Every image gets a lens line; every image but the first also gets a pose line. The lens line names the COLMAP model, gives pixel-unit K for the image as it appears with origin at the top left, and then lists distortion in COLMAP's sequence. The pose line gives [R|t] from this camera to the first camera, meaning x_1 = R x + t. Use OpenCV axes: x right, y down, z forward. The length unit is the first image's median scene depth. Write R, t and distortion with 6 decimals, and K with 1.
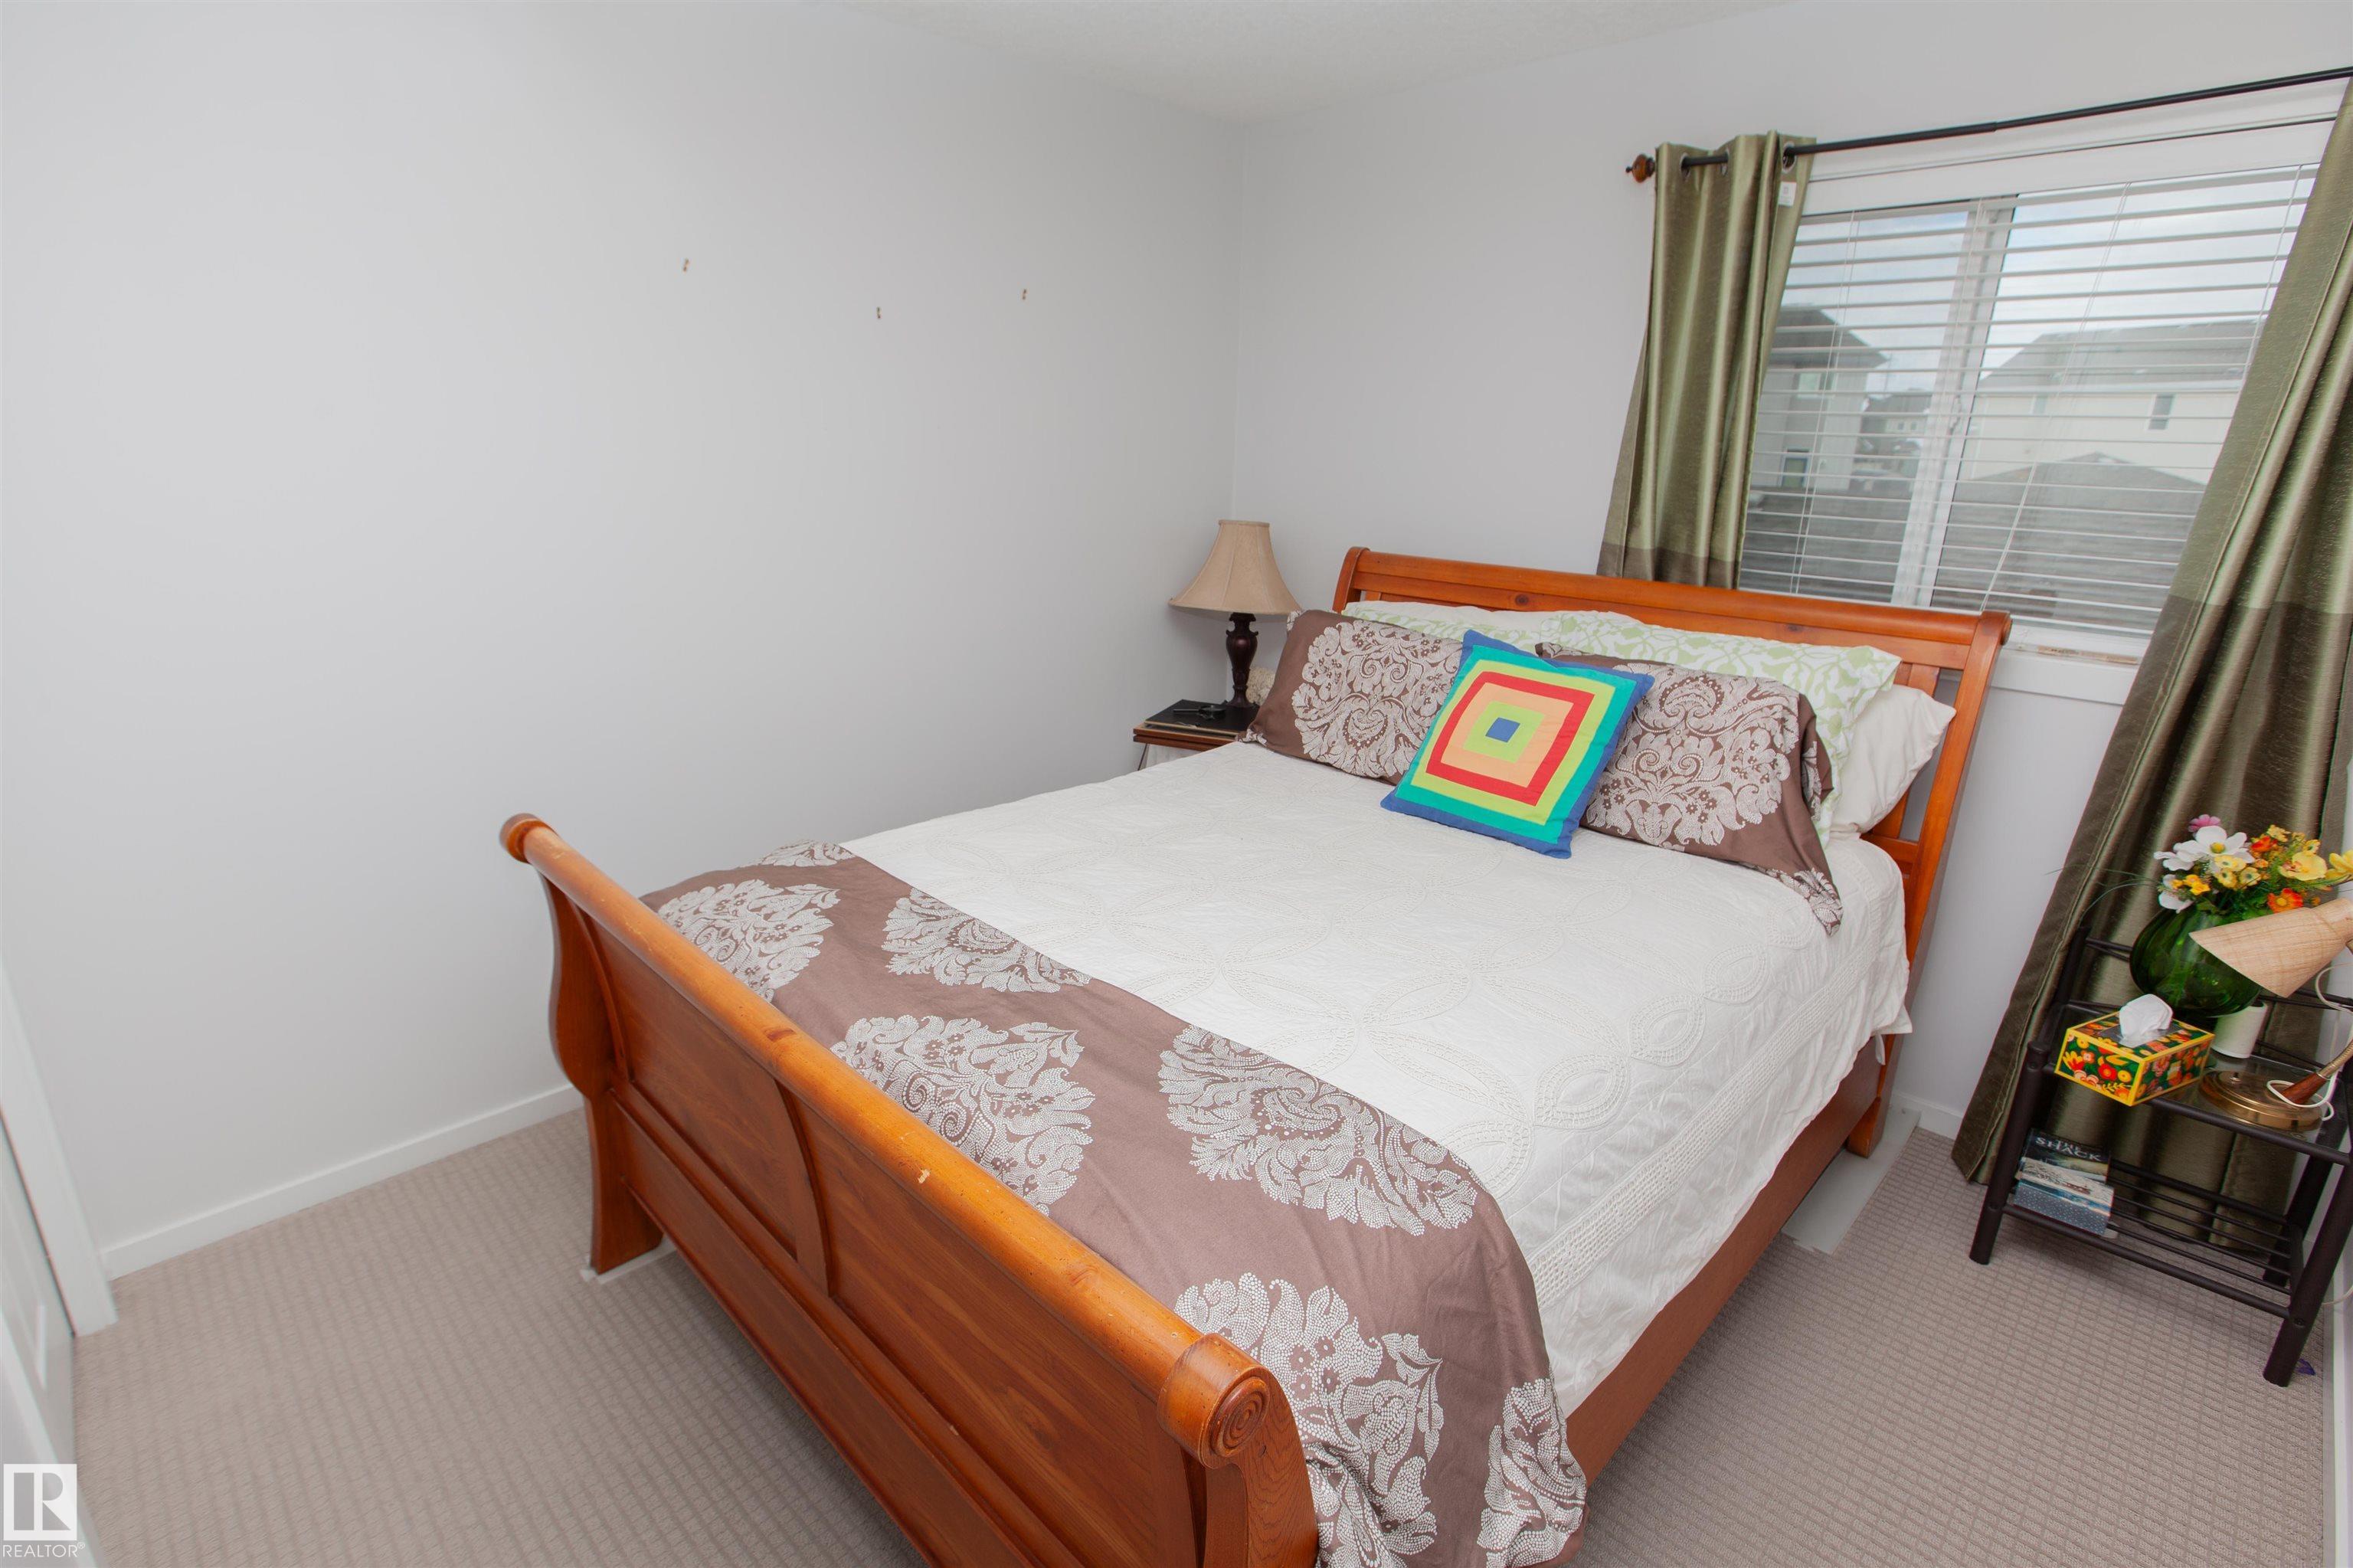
lens RADIAL K [[1087.2, 0, 1169.5], [0, 1087.2, 774.9], [0, 0, 1]] dist [-0.050434, 0.017699]
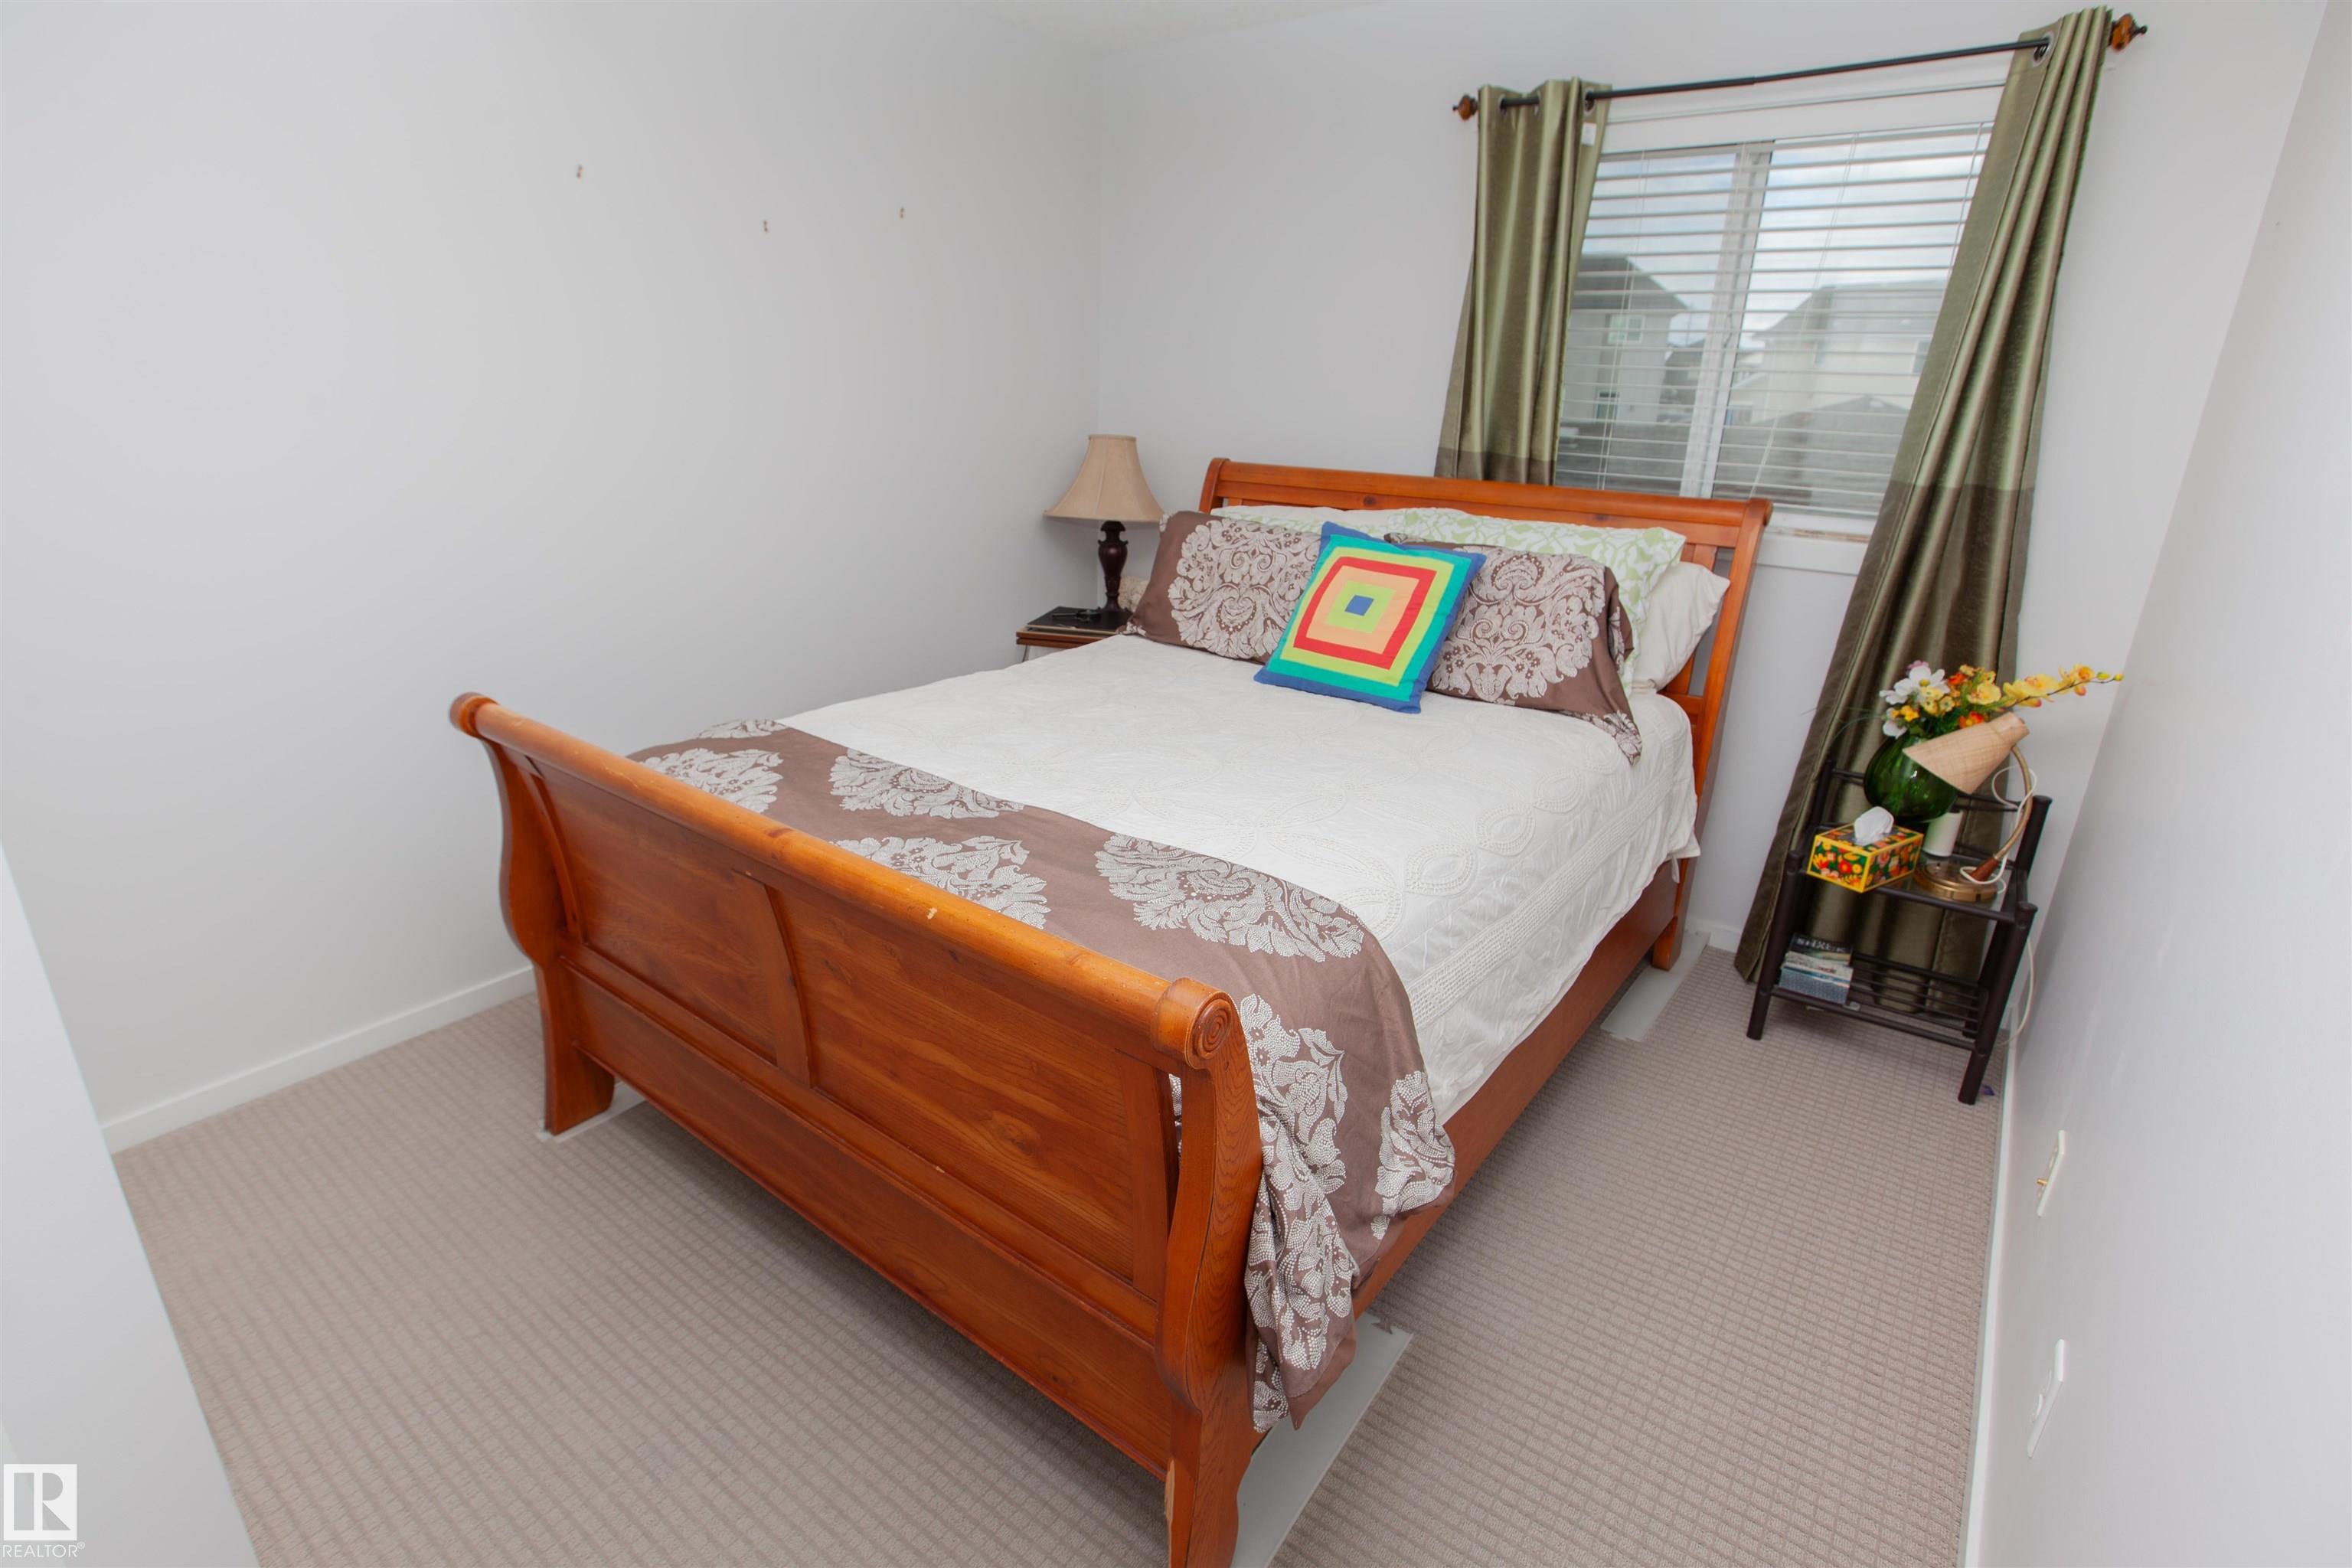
lens RADIAL K [[1099.5, 0, 1150.7], [0, 1099.5, 786.7], [0, 0, 1]] dist [-0.067546, 0.032184]
pose [[0.991229, -0.041122, 0.125599, -0.068690], [0.034797, 0.998033, 0.052141, 0.090047], [-0.127496, -0.047313, 0.990710, -0.134325]]
